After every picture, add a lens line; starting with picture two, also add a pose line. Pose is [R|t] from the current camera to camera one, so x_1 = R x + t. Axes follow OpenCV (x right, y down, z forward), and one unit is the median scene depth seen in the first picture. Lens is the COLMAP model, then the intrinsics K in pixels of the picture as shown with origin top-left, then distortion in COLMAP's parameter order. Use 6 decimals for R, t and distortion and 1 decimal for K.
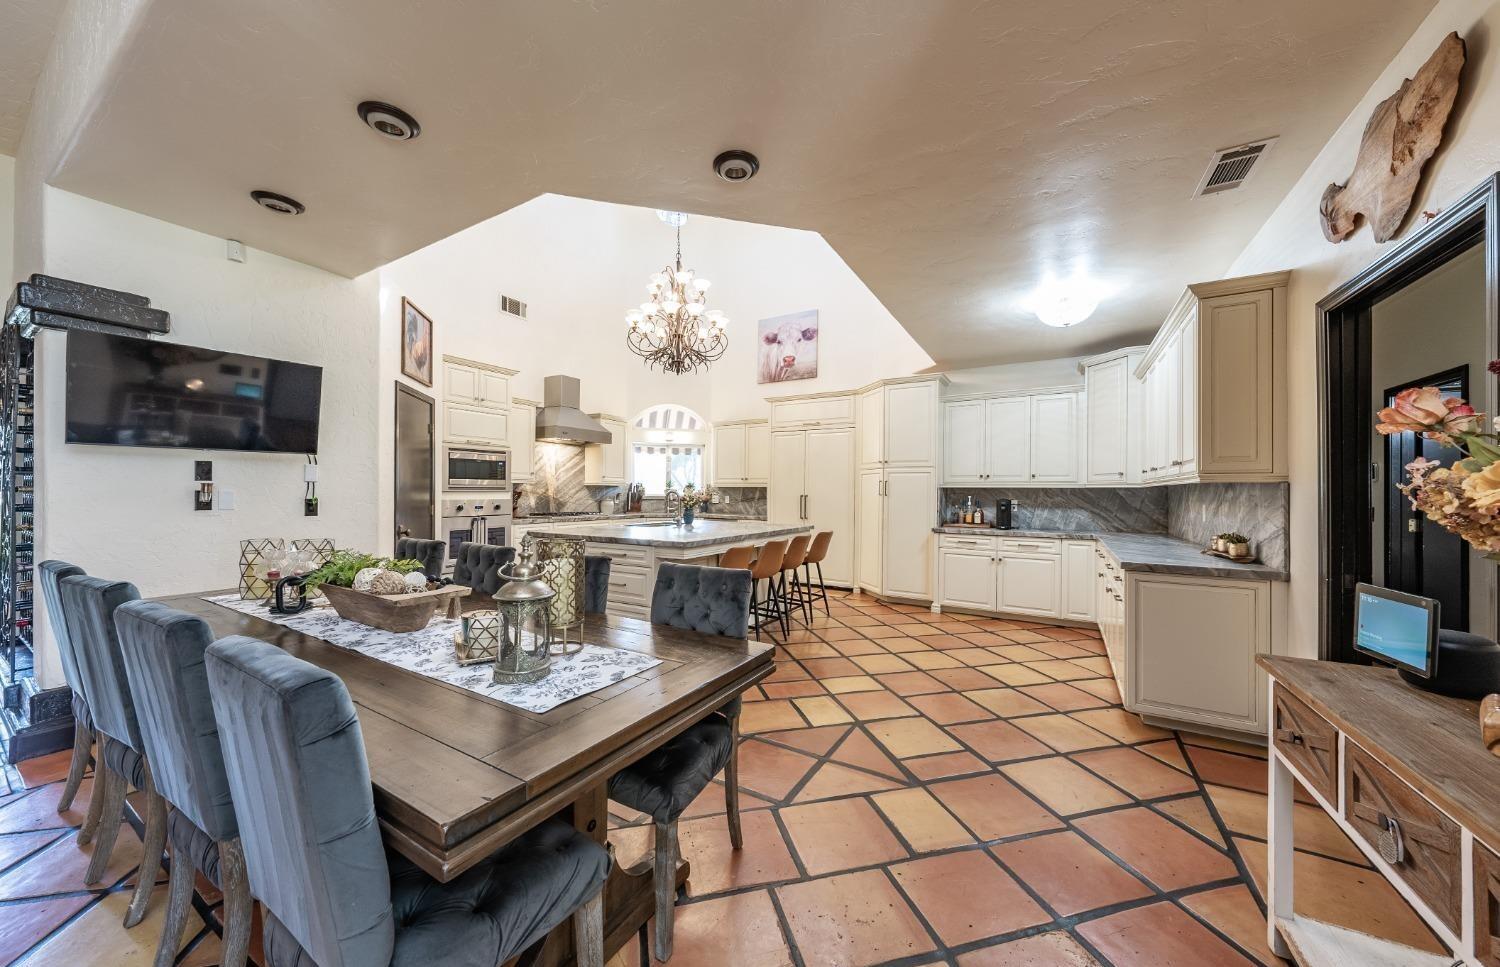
lens RADIAL K [[510.6, 0, 750.8], [0, 510.6, 485.6], [0, 0, 1]] dist [-0.002839, -0.000266]
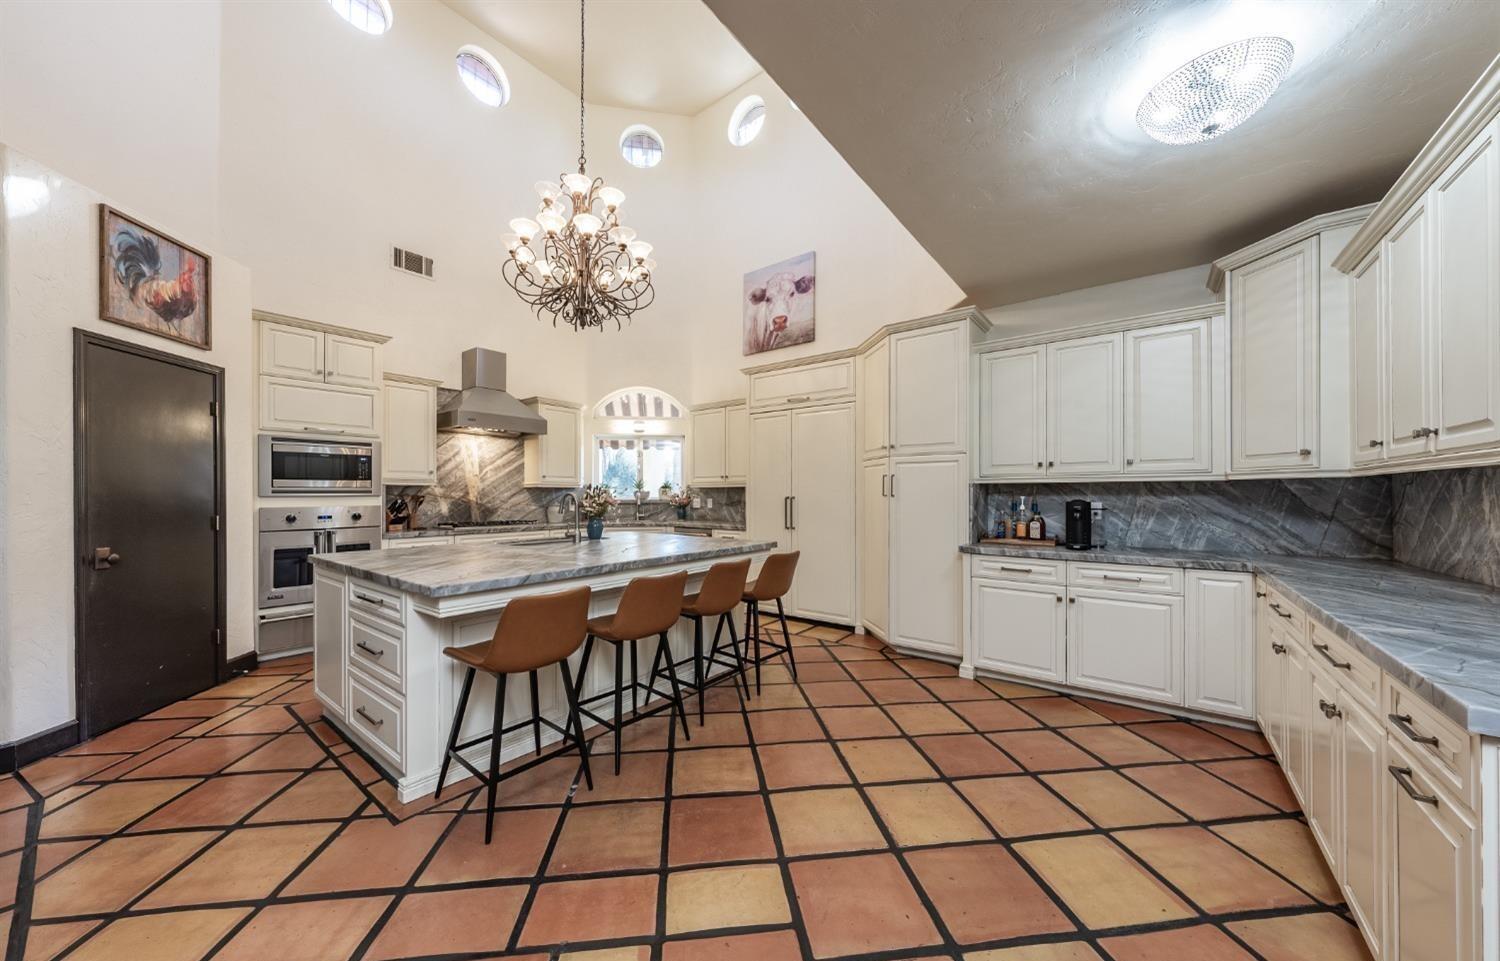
lens RADIAL K [[510.6, 0, 747.0], [0, 510.6, 491.8], [0, 0, 1]] dist [-0.002839, -0.000266]
pose [[0.992057, -0.010648, -0.125339, 0.164819], [0.011571, 0.999911, 0.006637, 0.006529], [0.125257, -0.008035, 0.992092, 0.316373]]
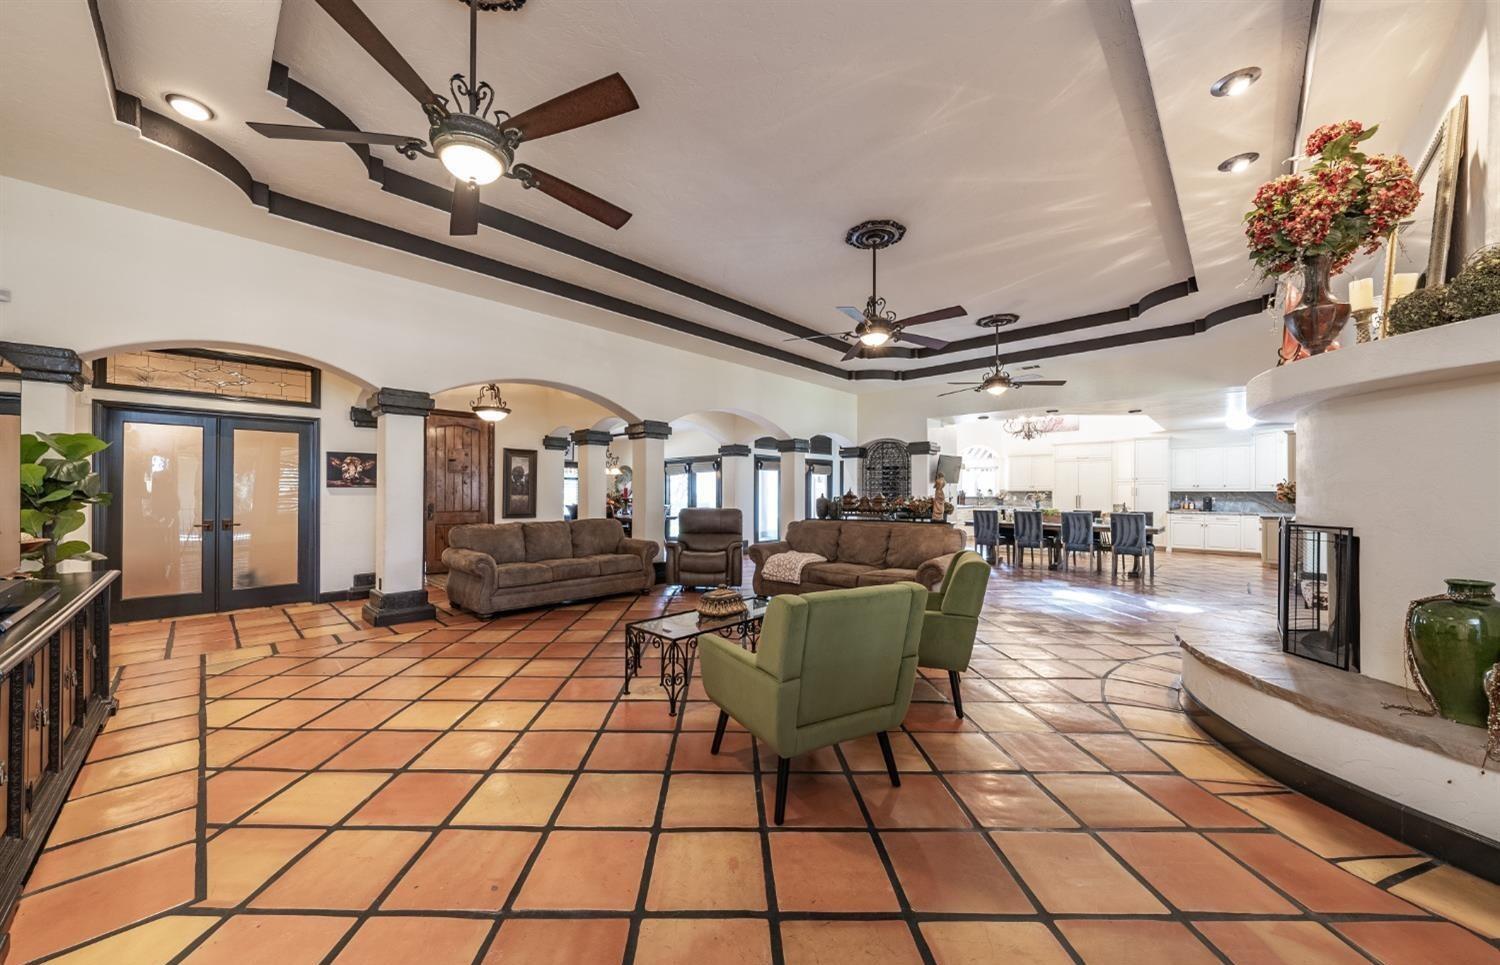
lens RADIAL K [[510.6, 0, 737.2], [0, 510.6, 491.1], [0, 0, 1]] dist [-0.002839, -0.000266]
pose [[0.969270, -0.008848, -0.245840, -0.802322], [0.011373, 0.999896, 0.008853, -0.035103], [0.245736, -0.011377, 0.969270, -1.394992]]
